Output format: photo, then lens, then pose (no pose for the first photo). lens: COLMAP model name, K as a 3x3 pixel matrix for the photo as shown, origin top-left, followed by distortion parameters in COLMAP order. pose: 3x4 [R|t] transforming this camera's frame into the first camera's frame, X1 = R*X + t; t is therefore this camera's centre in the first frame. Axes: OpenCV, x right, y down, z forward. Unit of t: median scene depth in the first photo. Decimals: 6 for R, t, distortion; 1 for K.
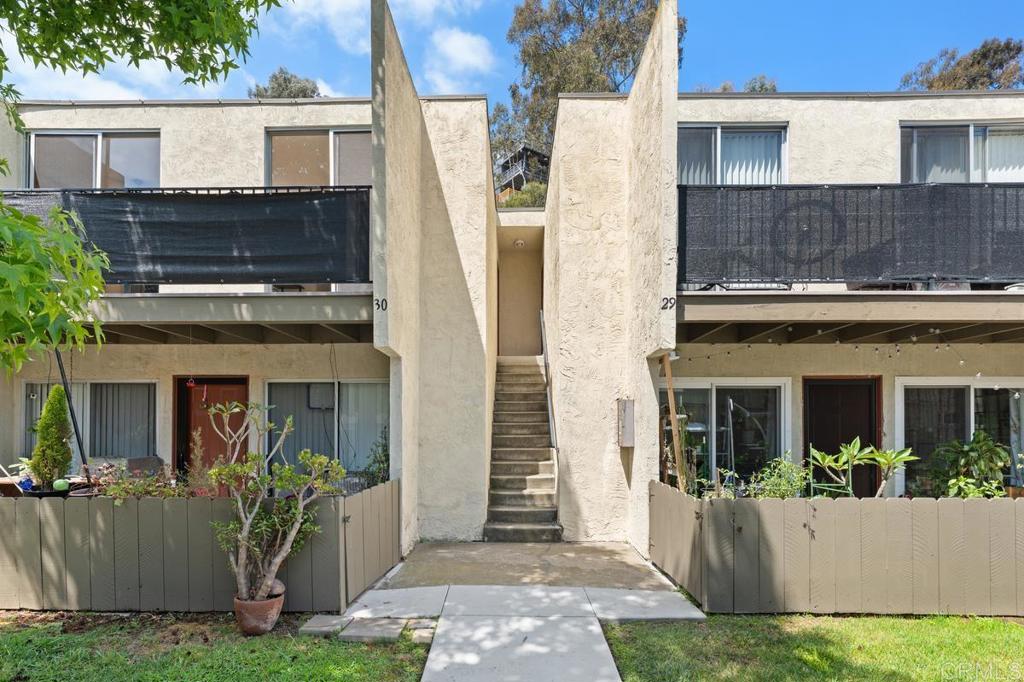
lens RADIAL K [[525.3, 0, 548.4], [0, 525.3, 420.9], [0, 0, 1]] dist [-0.000468, 0.000005]
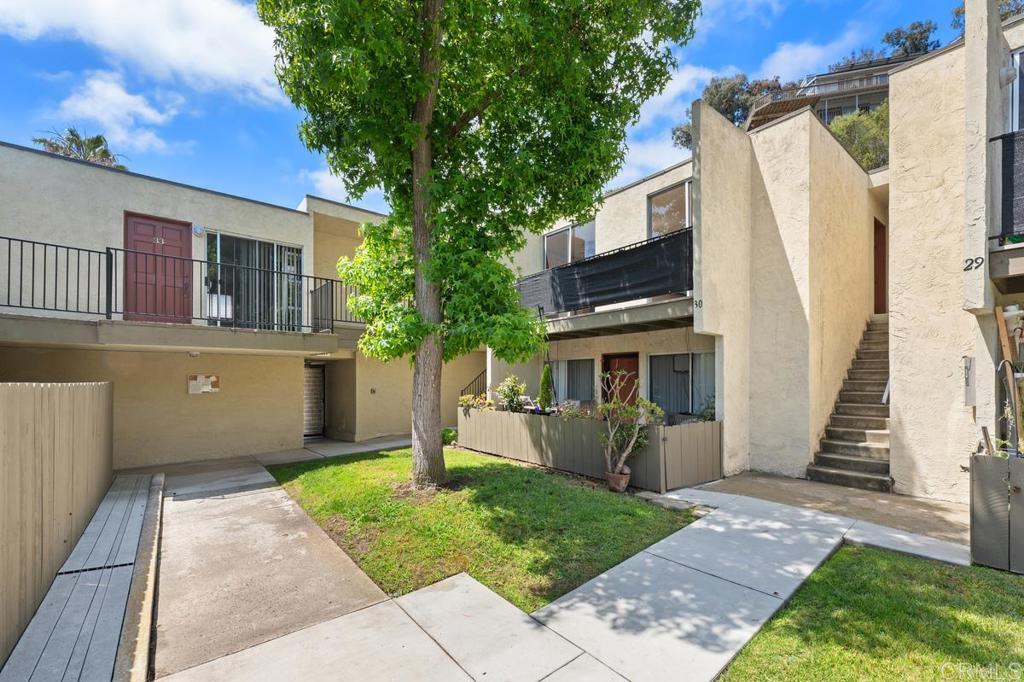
lens RADIAL K [[422.9, 0, 511.2], [0, 422.9, 377.5], [0, 0, 1]] dist [0.001730, 0.000161]
pose [[0.633066, -0.007494, -0.774062, 0.222941], [0.006527, 0.999969, -0.004343, -0.005349], [0.774070, -0.002303, 0.633095, -0.153558]]
